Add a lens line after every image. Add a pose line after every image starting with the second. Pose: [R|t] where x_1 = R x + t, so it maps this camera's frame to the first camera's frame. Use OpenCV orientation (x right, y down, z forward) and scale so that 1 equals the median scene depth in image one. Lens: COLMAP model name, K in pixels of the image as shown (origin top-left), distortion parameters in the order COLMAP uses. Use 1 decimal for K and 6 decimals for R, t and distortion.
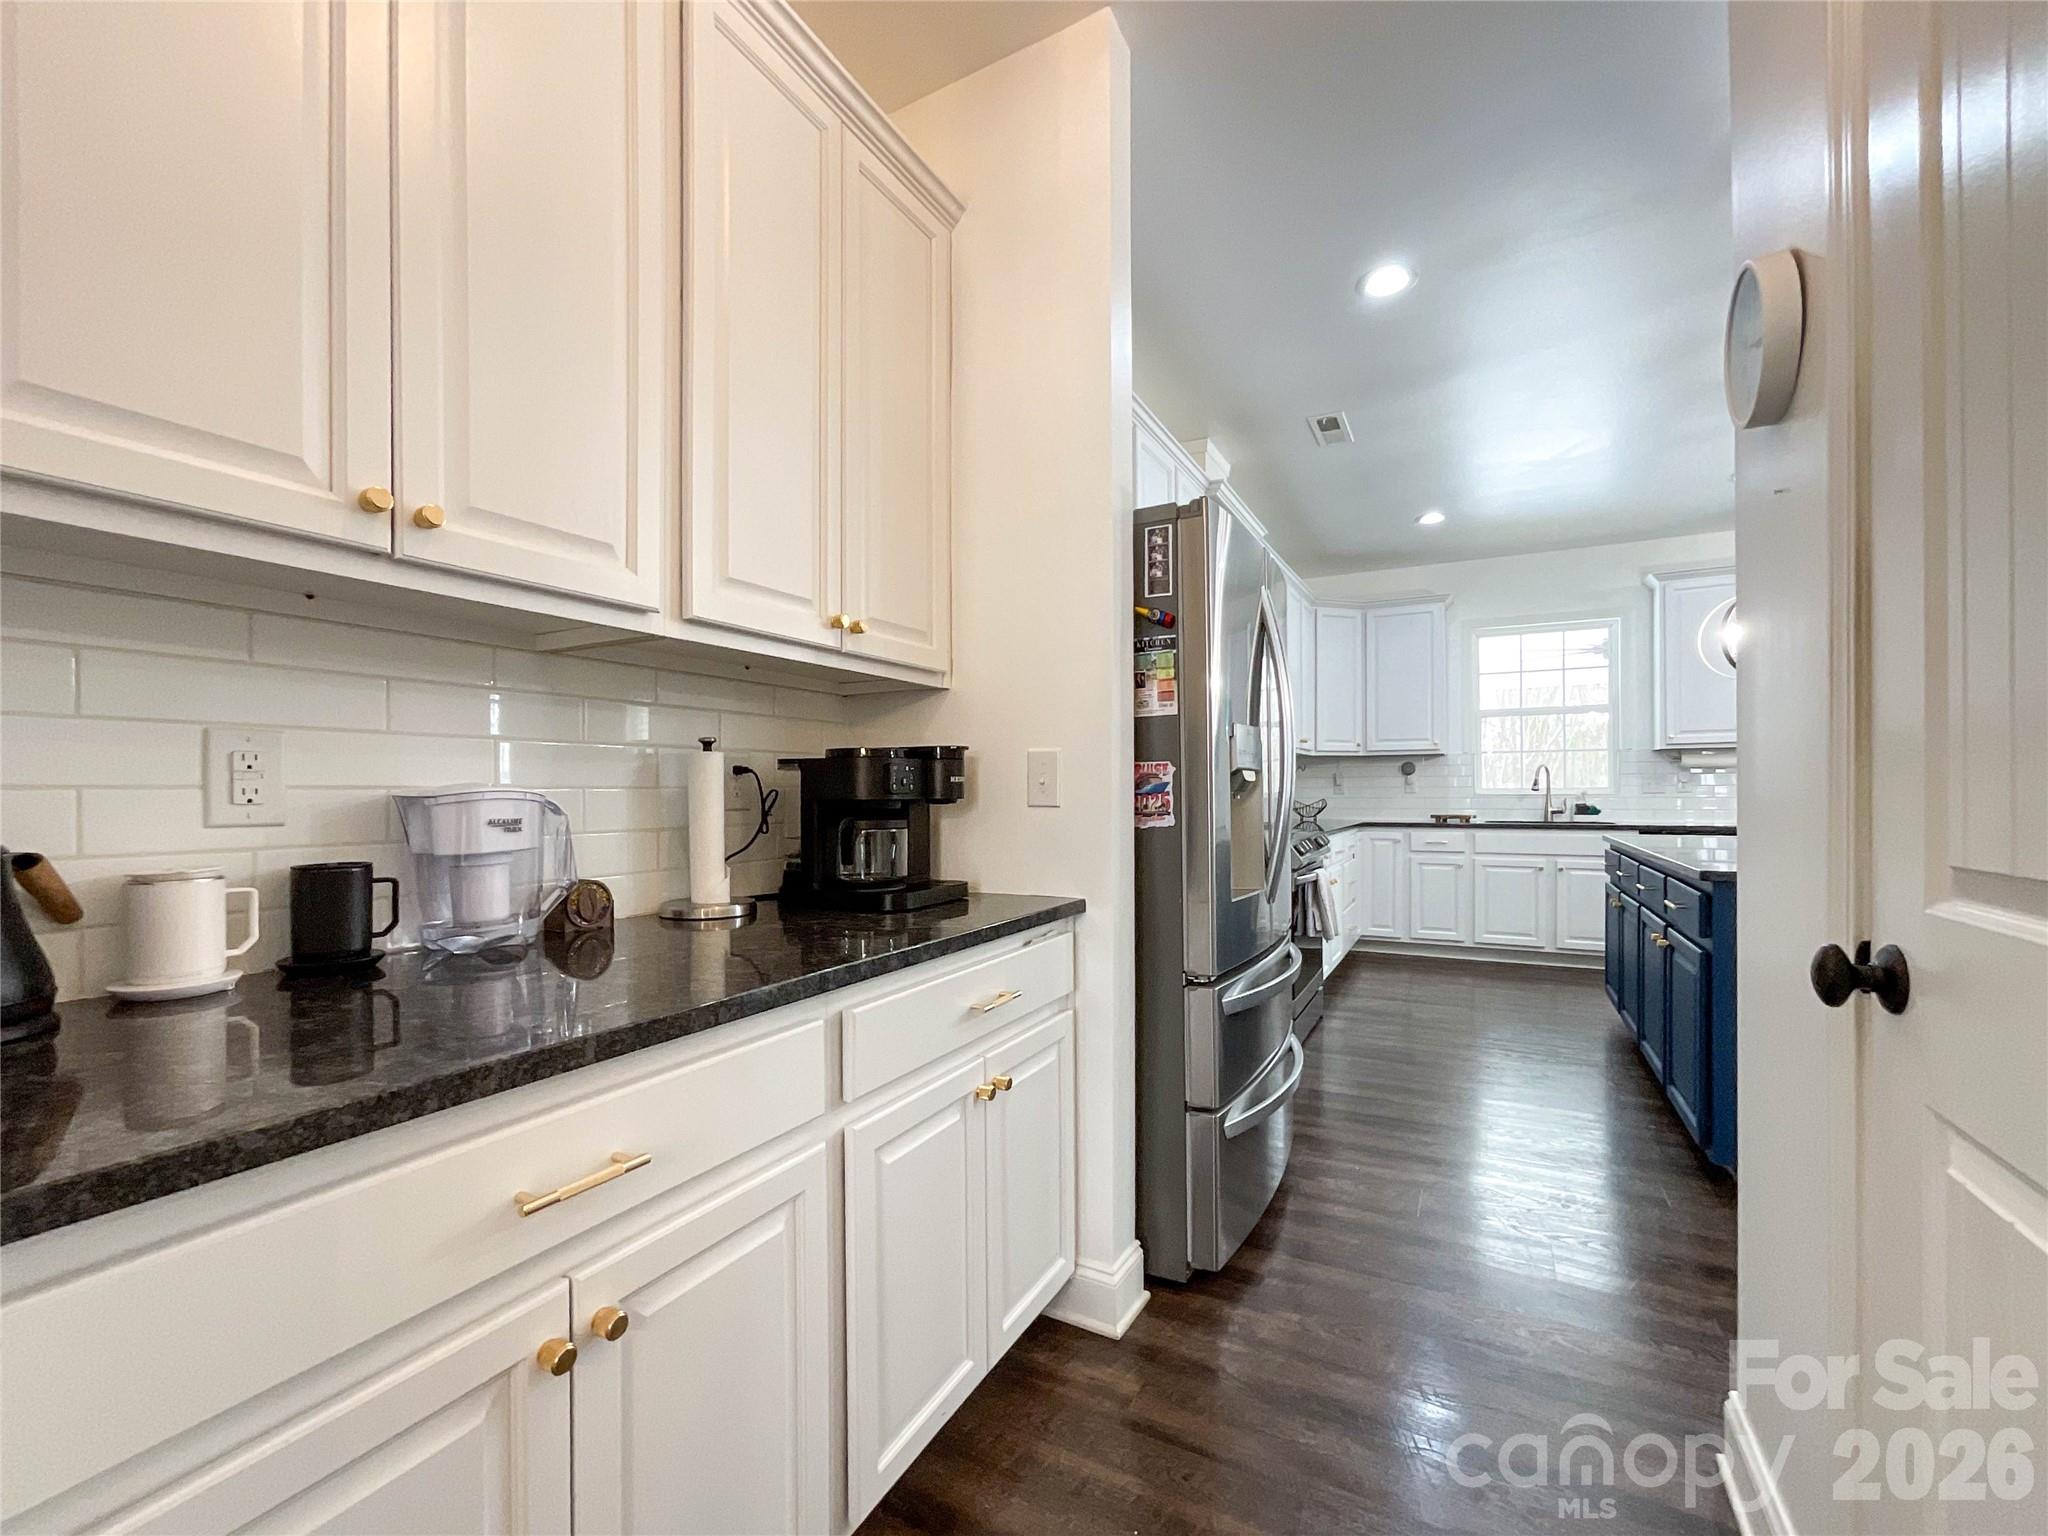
lens RADIAL K [[843.1, 0, 1027.3], [0, 843.1, 785.3], [0, 0, 1]] dist [-0.036469, 0.017360]
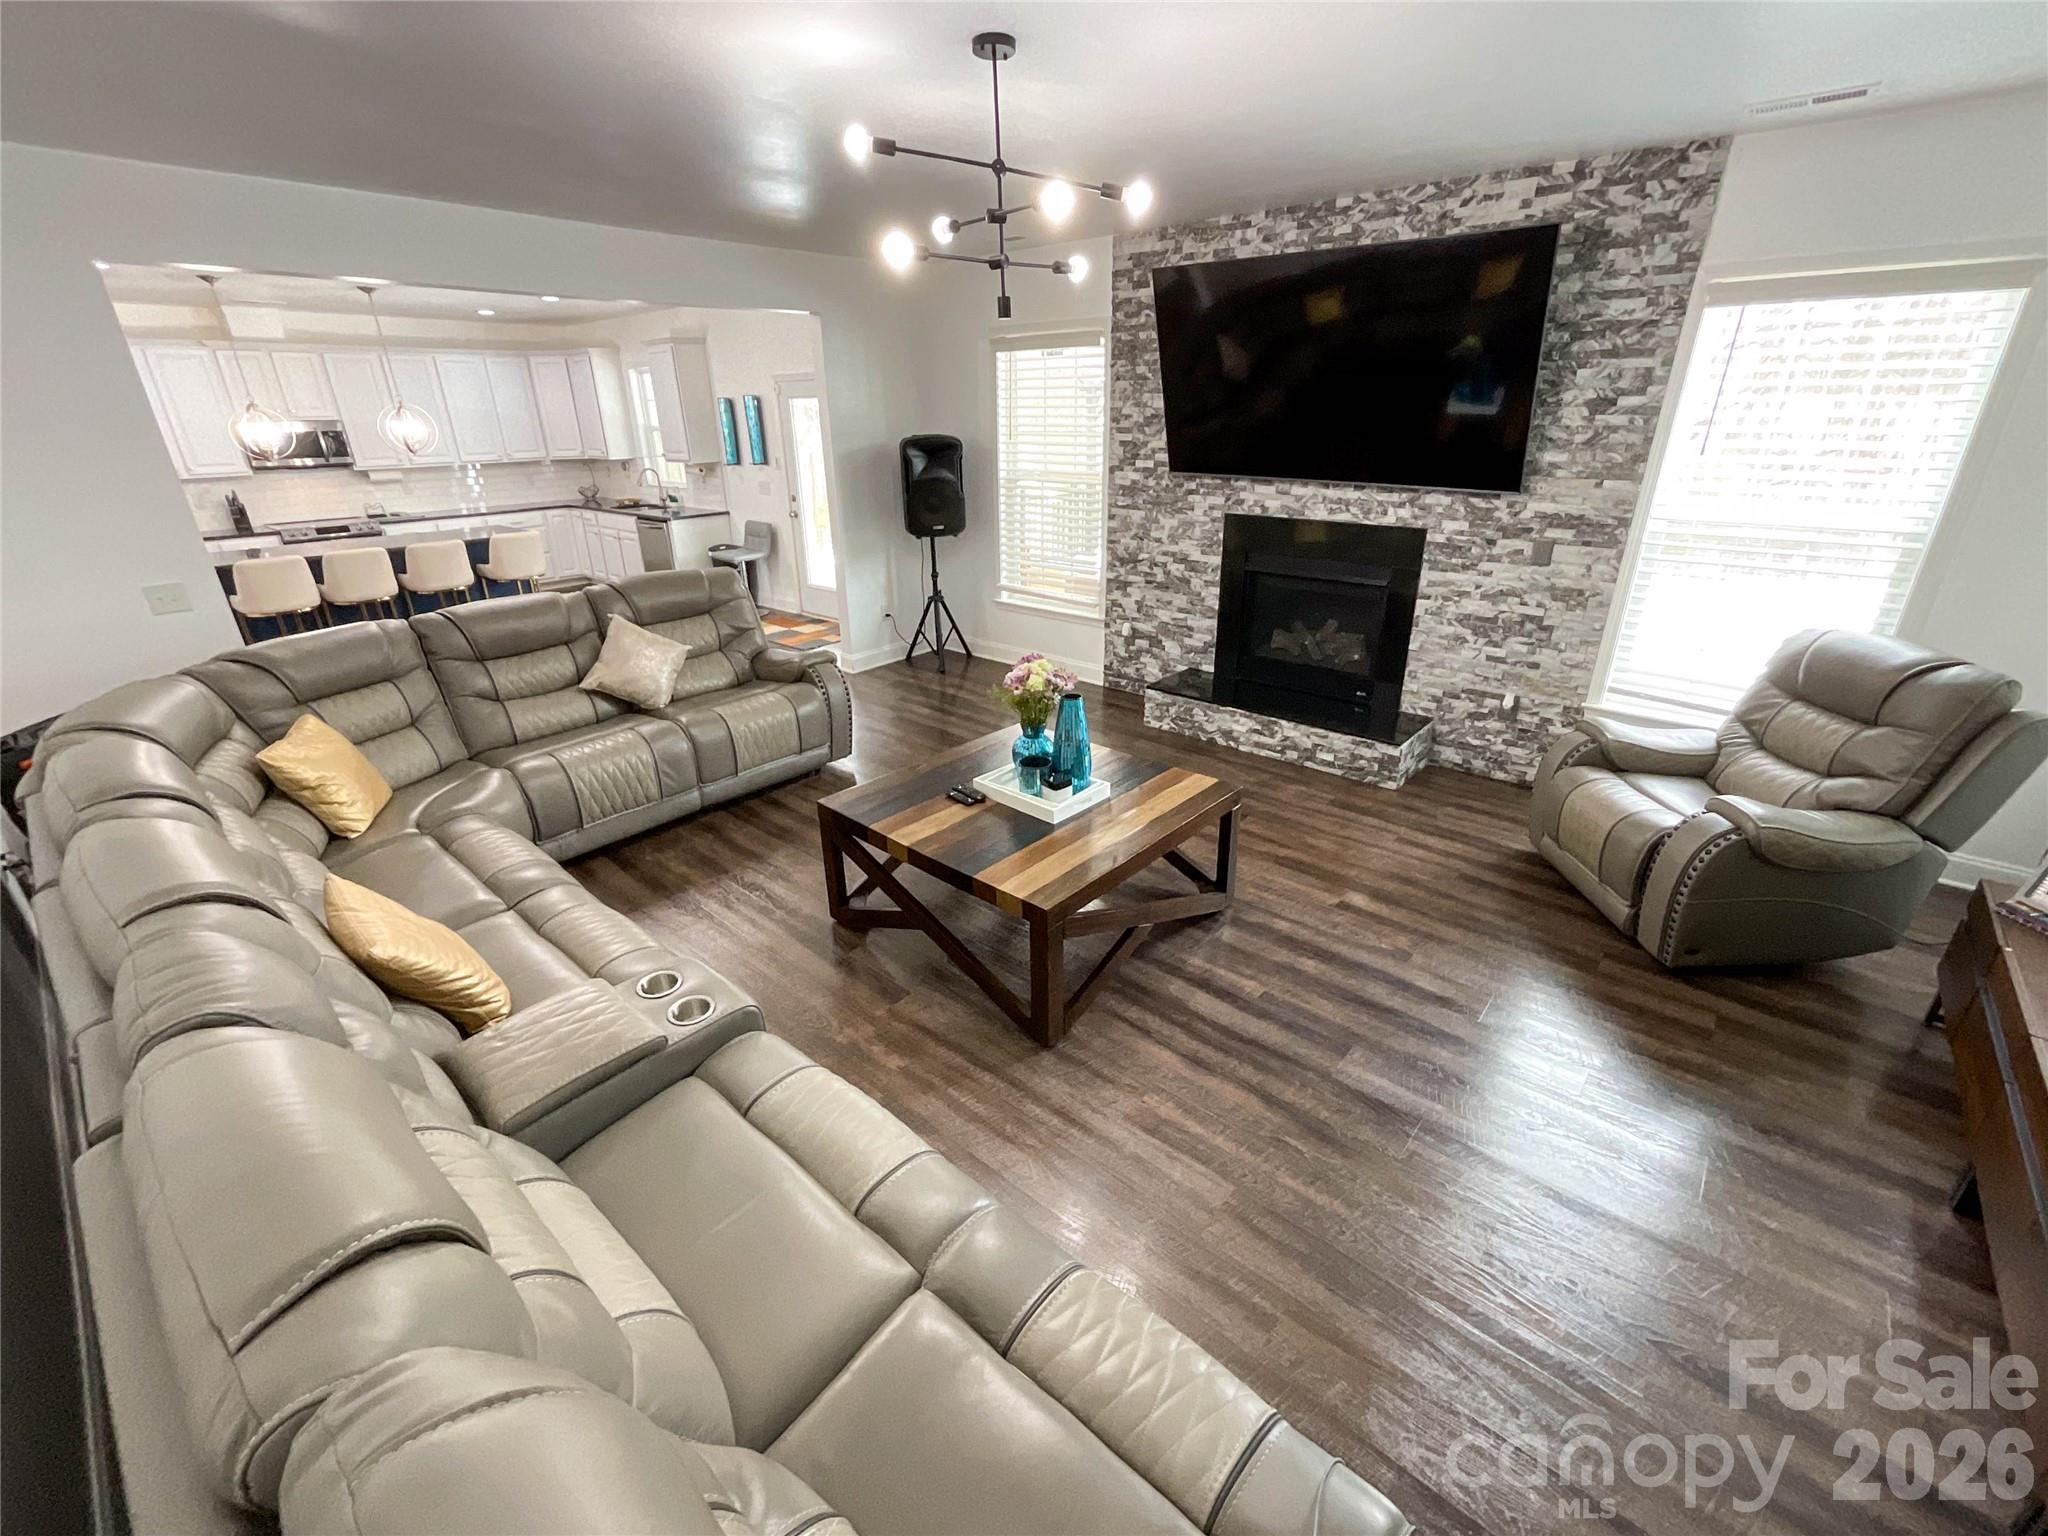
lens RADIAL K [[839.0, 0, 1028.6], [0, 839.0, 770.2], [0, 0, 1]] dist [-0.034695, 0.013430]
pose [[0.977301, 0.076060, -0.197733, 1.651393], [0.008158, 0.919127, 0.393876, -0.111140], [0.211700, -0.386548, 0.897643, -0.460612]]
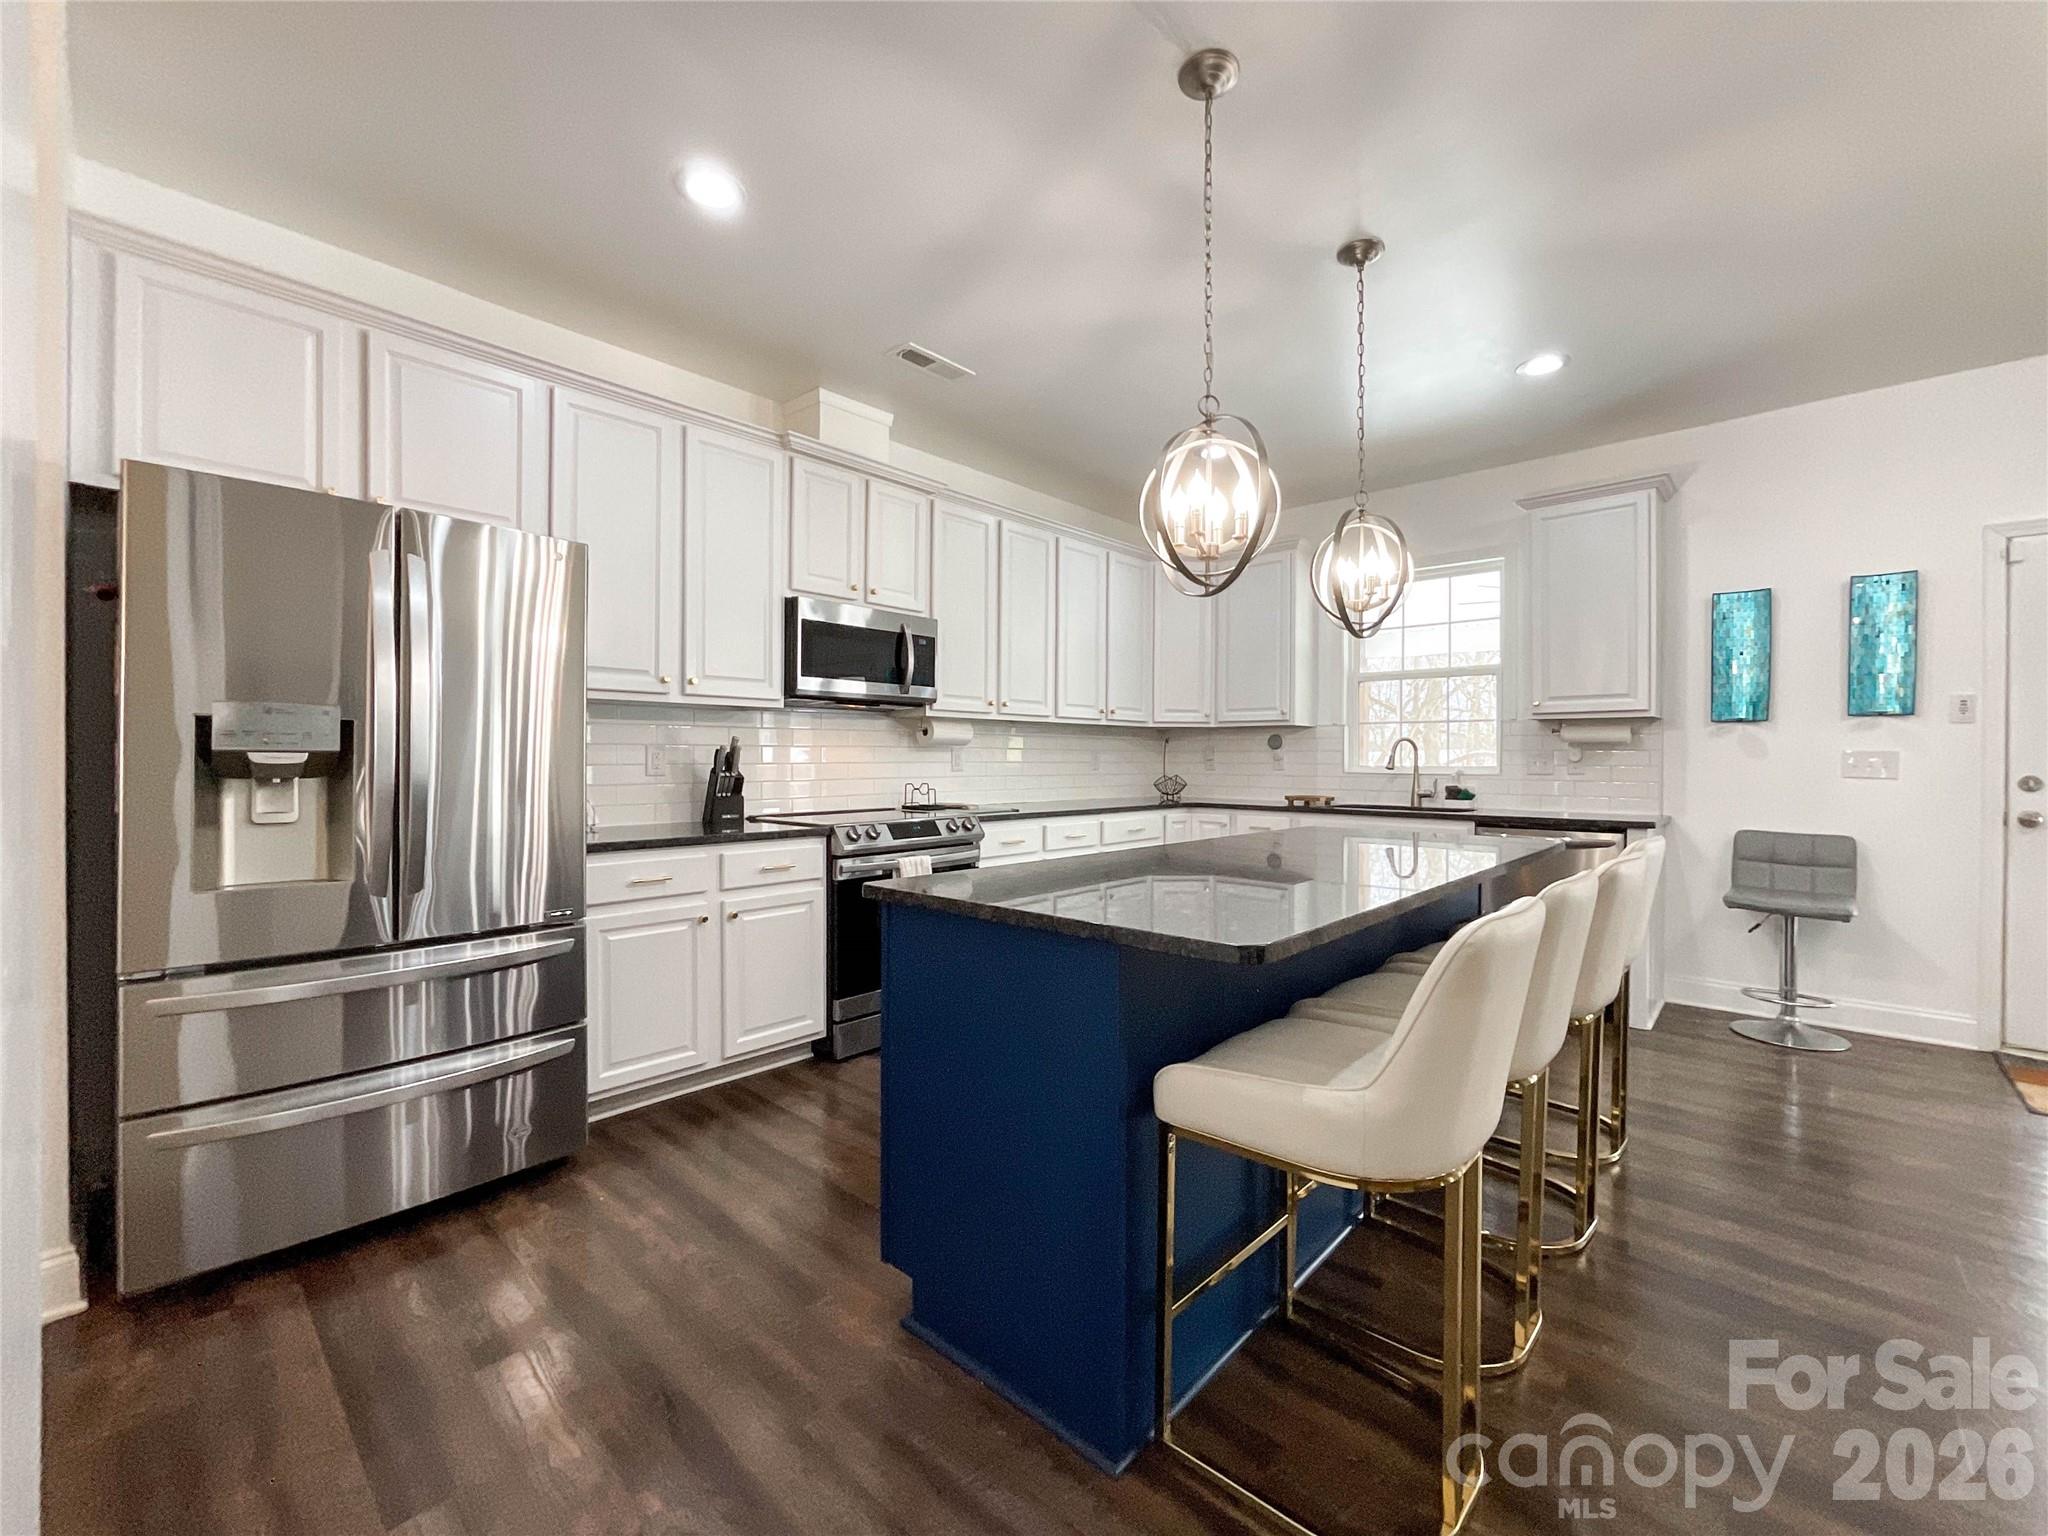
lens RADIAL K [[839.0, 0, 1028.6], [0, 839.0, 770.2], [0, 0, 1]] dist [-0.034695, 0.013430]
pose [[0.969982, 0.012841, -0.242836, 0.453171], [-0.009182, 0.999827, 0.016196, -0.003156], [0.243002, -0.013480, 0.969932, 0.100281]]
